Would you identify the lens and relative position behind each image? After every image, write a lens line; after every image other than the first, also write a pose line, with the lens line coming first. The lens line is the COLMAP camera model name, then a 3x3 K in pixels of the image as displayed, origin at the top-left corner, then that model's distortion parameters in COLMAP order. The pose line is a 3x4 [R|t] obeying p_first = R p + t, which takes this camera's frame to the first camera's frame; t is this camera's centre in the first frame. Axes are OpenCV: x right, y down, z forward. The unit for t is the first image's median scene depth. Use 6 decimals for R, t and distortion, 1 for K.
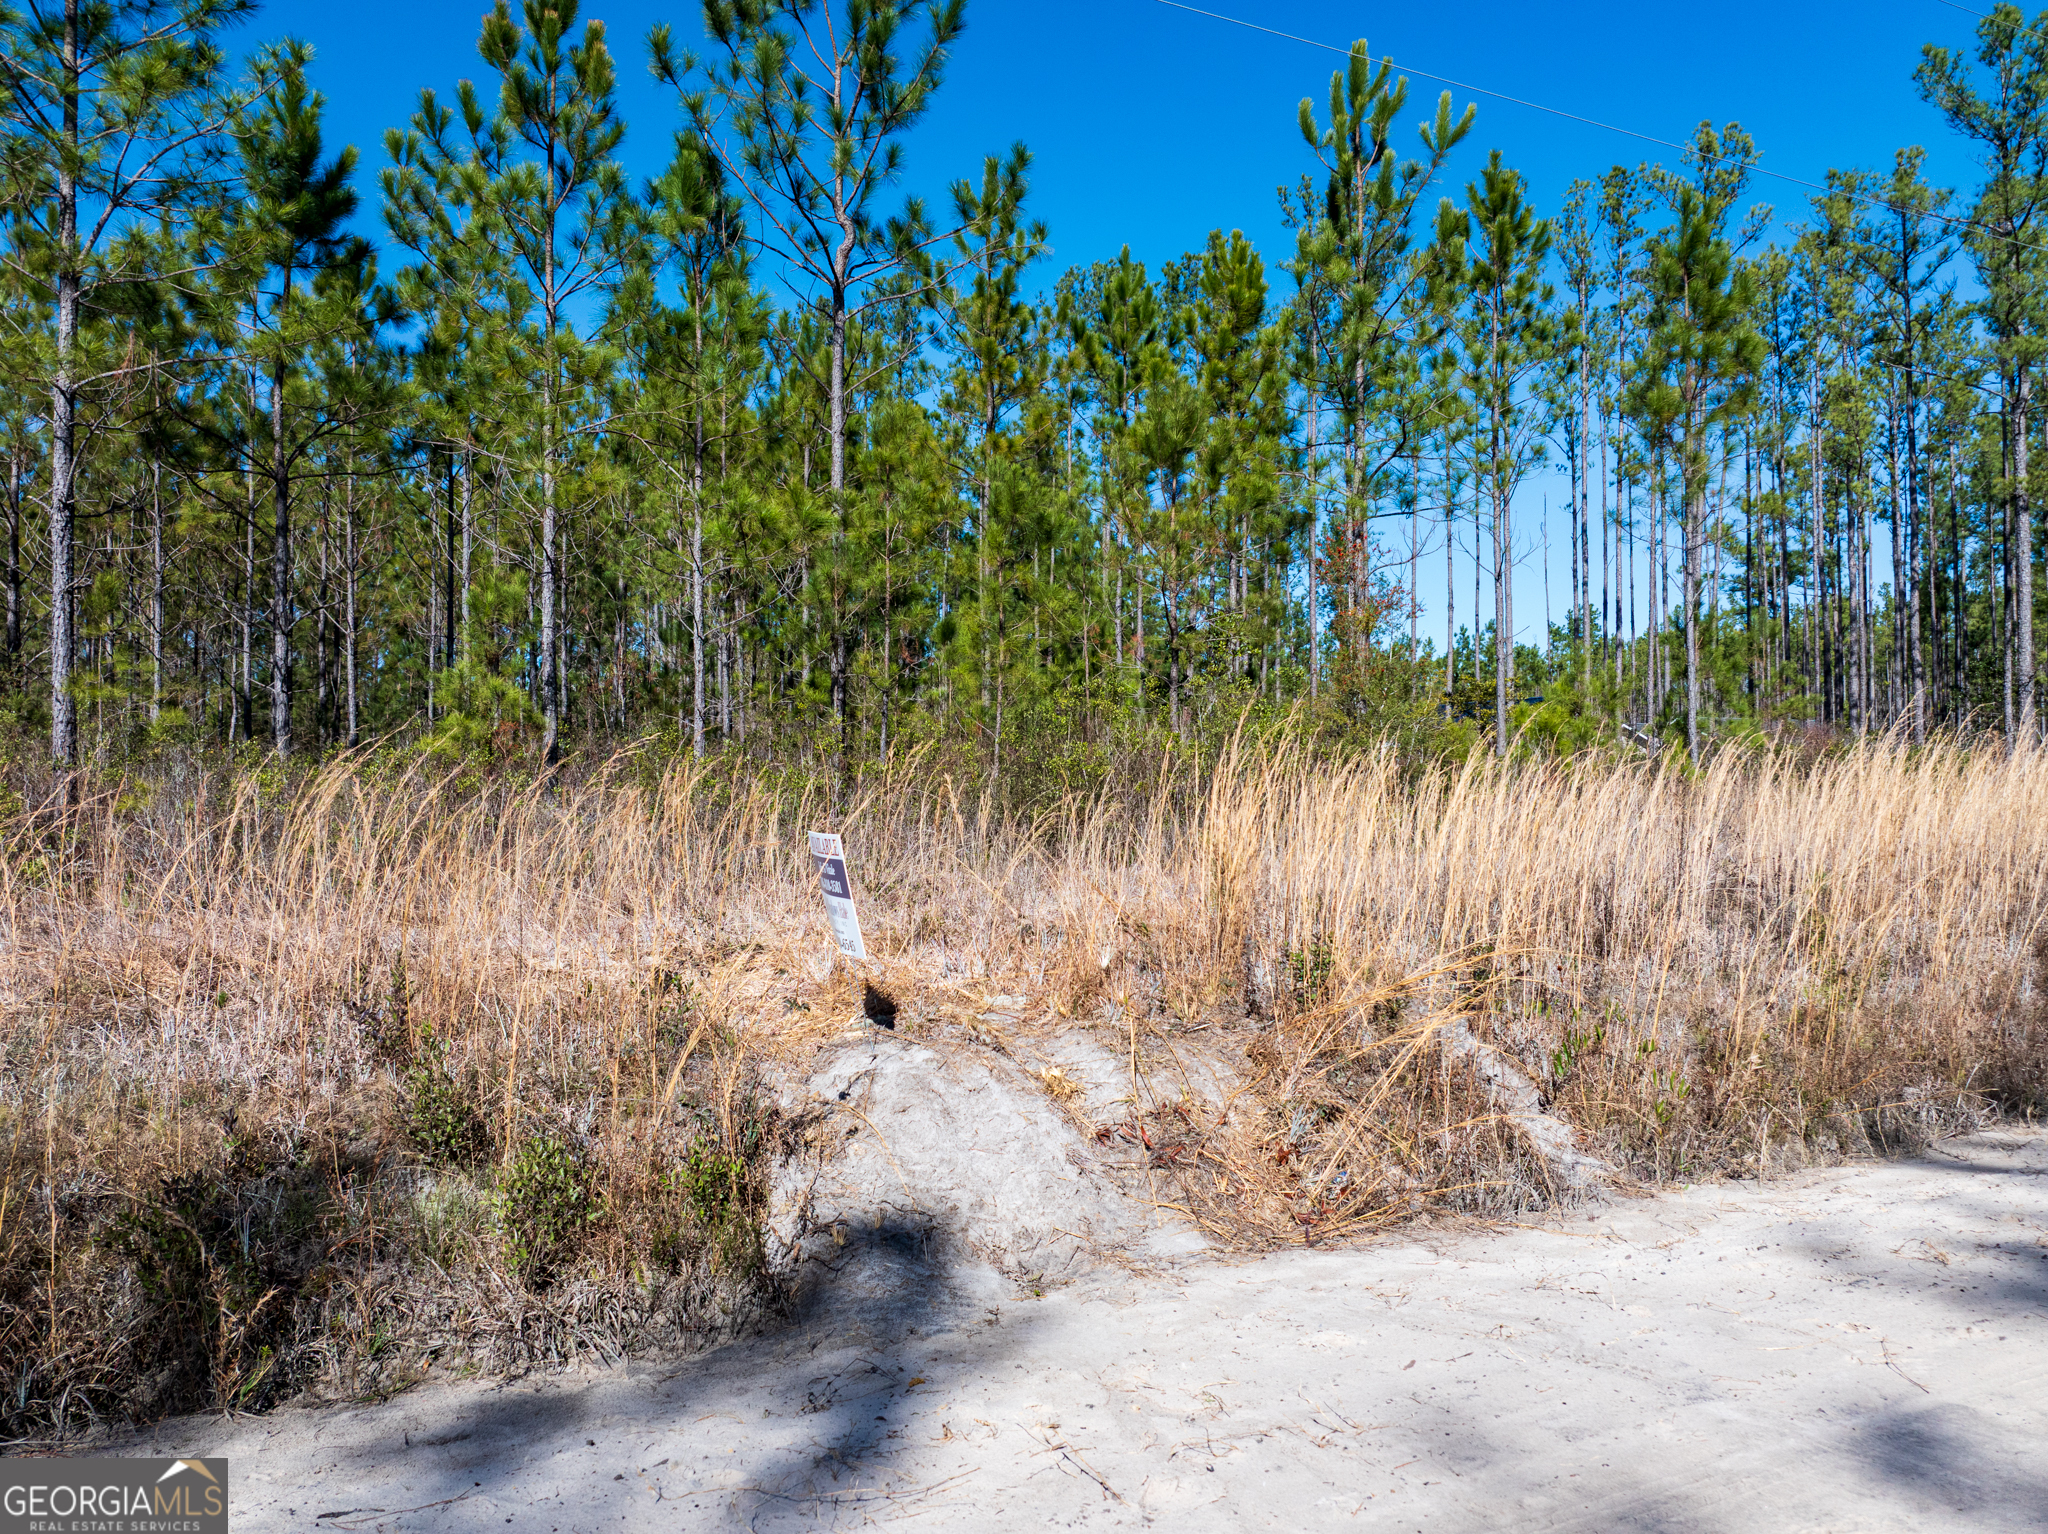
lens RADIAL K [[1501.5, 0, 1024.0], [0, 1501.5, 767.0], [0, 0, 1]] dist [-0.034592, 0.016829]
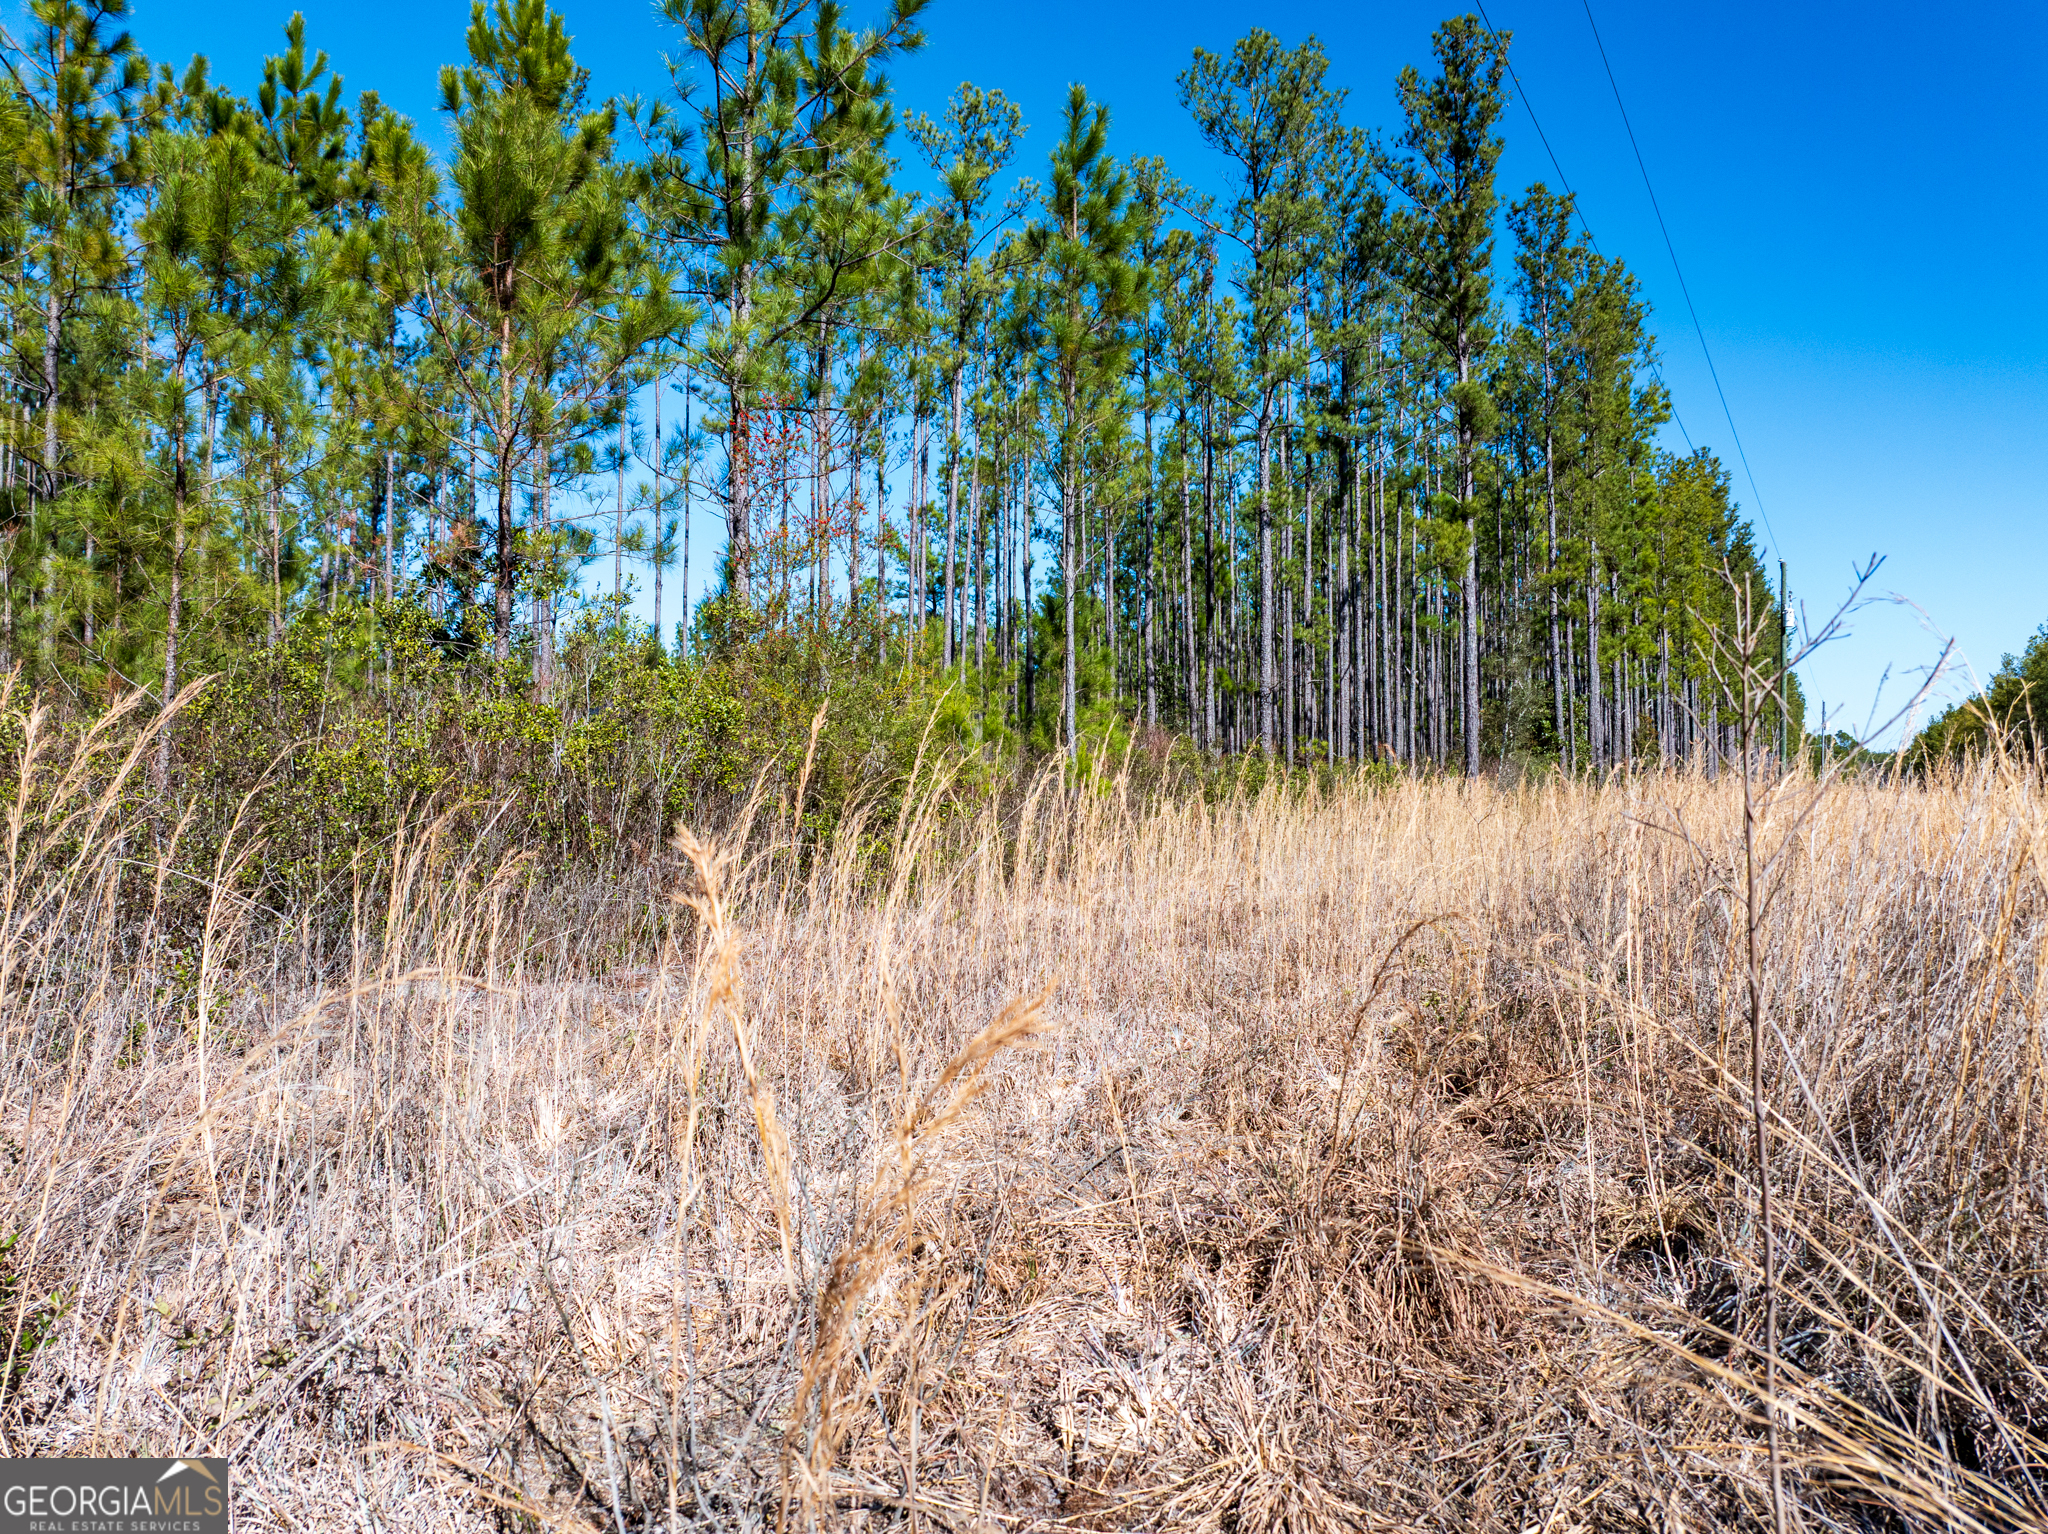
lens RADIAL K [[1501.5, 0, 1024.0], [0, 1501.5, 767.0], [0, 0, 1]] dist [-0.034592, 0.016829]
pose [[0.828559, 0.017019, 0.559642, -0.031381], [-0.014218, 0.999855, -0.009356, 0.000285], [-0.559721, -0.000205, 0.828681, 0.250979]]
